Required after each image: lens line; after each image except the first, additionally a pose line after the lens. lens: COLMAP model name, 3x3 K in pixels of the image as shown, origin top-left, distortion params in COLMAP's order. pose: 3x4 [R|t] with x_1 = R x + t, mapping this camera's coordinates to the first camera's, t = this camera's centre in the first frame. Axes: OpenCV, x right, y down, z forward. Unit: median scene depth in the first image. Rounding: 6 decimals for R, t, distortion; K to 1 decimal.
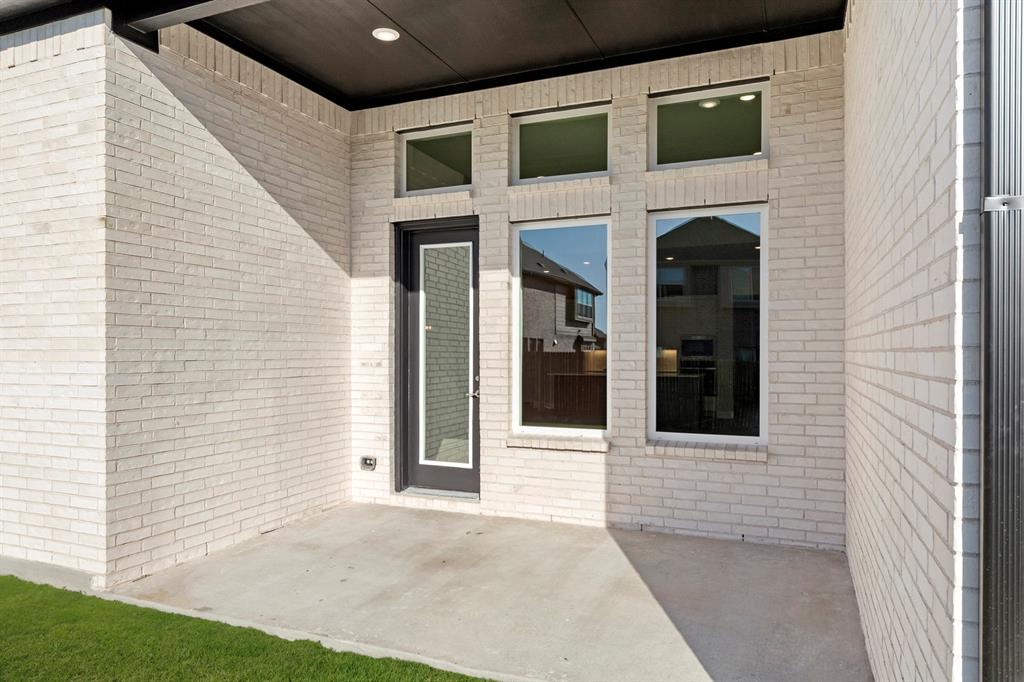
lens RADIAL K [[642.5, 0, 512.0], [0, 642.5, 341.0], [0, 0, 1]] dist [0.003734, 0.000694]
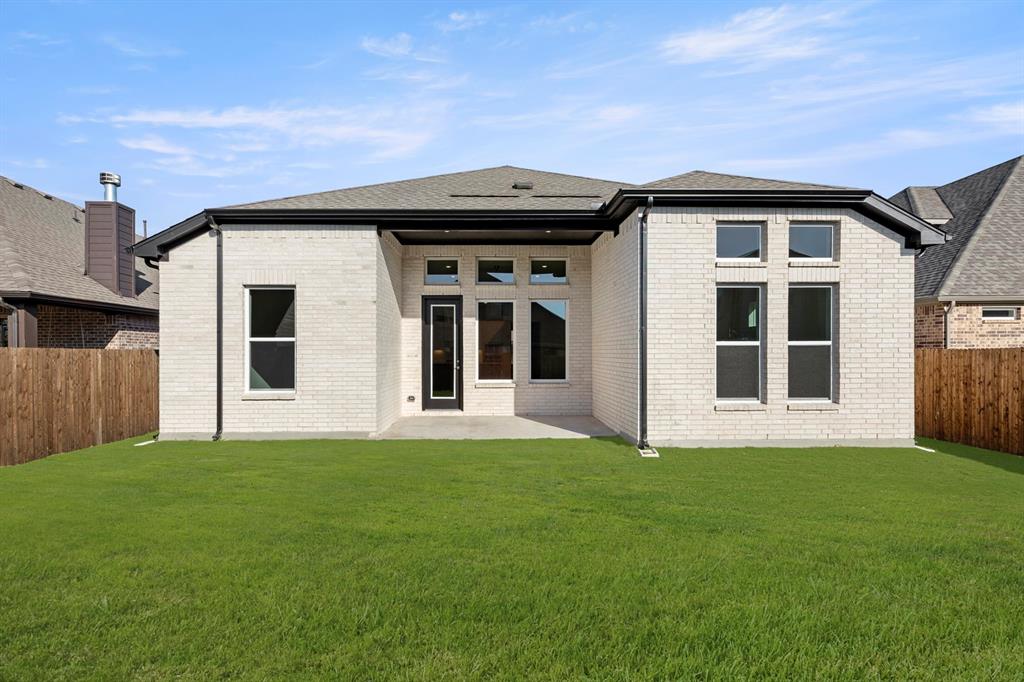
lens RADIAL K [[482.9, 0, 512.0], [0, 482.9, 341.0], [0, 0, 1]] dist [0.003161, 0.000268]
pose [[0.902657, 0.005198, 0.430329, -0.696263], [-0.001844, 0.999965, -0.008210, -0.004335], [-0.430357, 0.006618, 0.902635, -0.778383]]
